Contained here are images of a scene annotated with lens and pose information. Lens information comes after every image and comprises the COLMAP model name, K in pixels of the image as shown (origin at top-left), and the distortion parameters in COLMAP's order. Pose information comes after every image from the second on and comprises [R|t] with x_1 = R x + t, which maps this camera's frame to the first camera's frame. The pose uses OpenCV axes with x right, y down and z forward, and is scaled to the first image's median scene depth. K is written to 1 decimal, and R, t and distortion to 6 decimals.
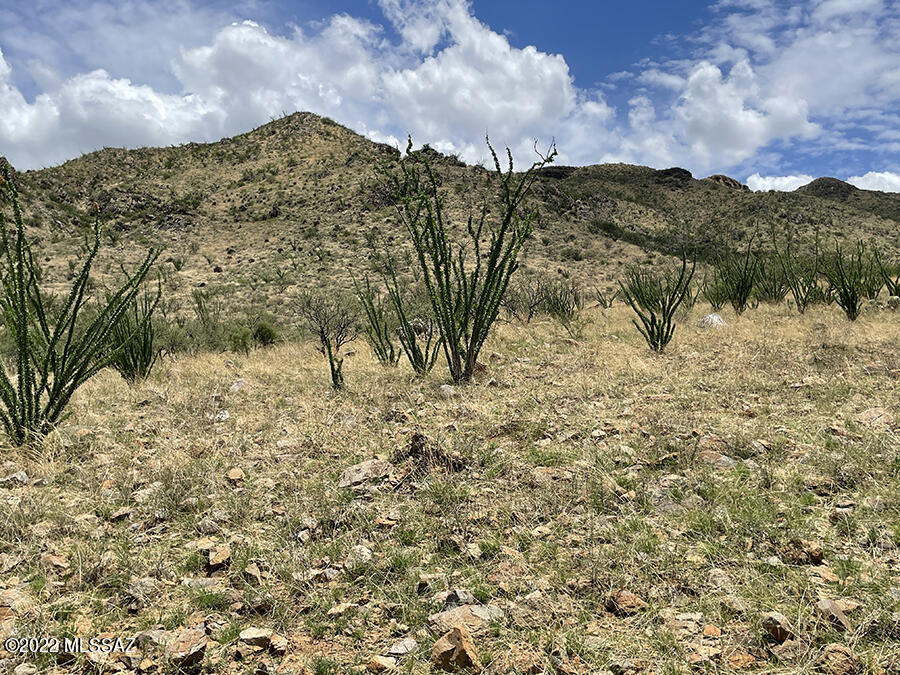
lens RADIAL K [[825.9, 0, 448.0], [0, 825.9, 294.9], [0, 0, 1]] dist [0.130078, -0.287321]
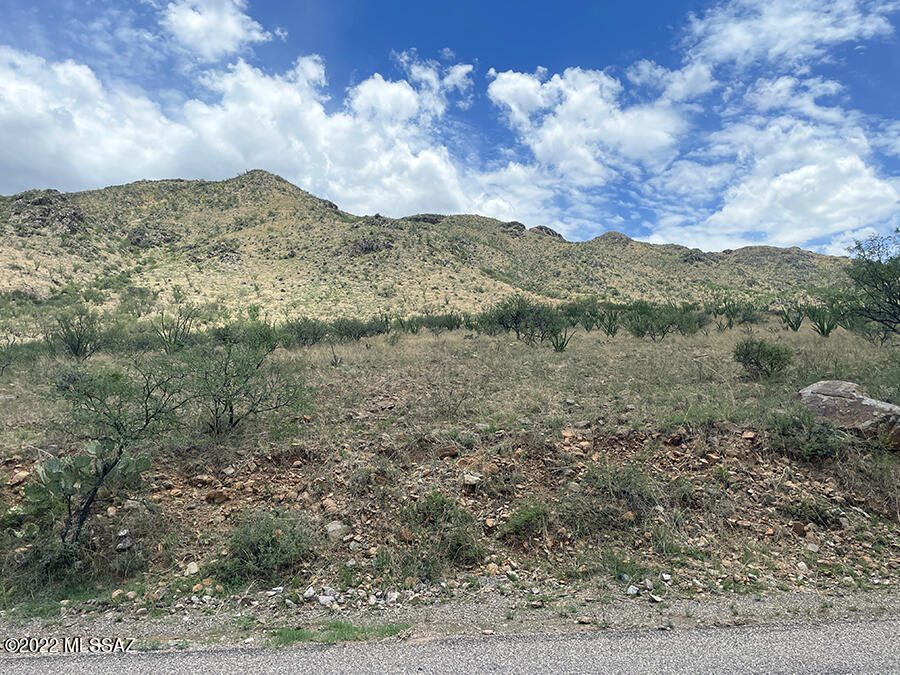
lens RADIAL K [[667.8, 0, 450.0], [0, 667.8, 337.5], [0, 0, 1]] dist [0.037537, -0.003678]
pose [[0.982097, 0.022192, 0.187066, -0.075114], [-0.030919, 0.998559, 0.043866, -0.001720], [-0.185823, -0.048865, 0.981367, -0.183382]]
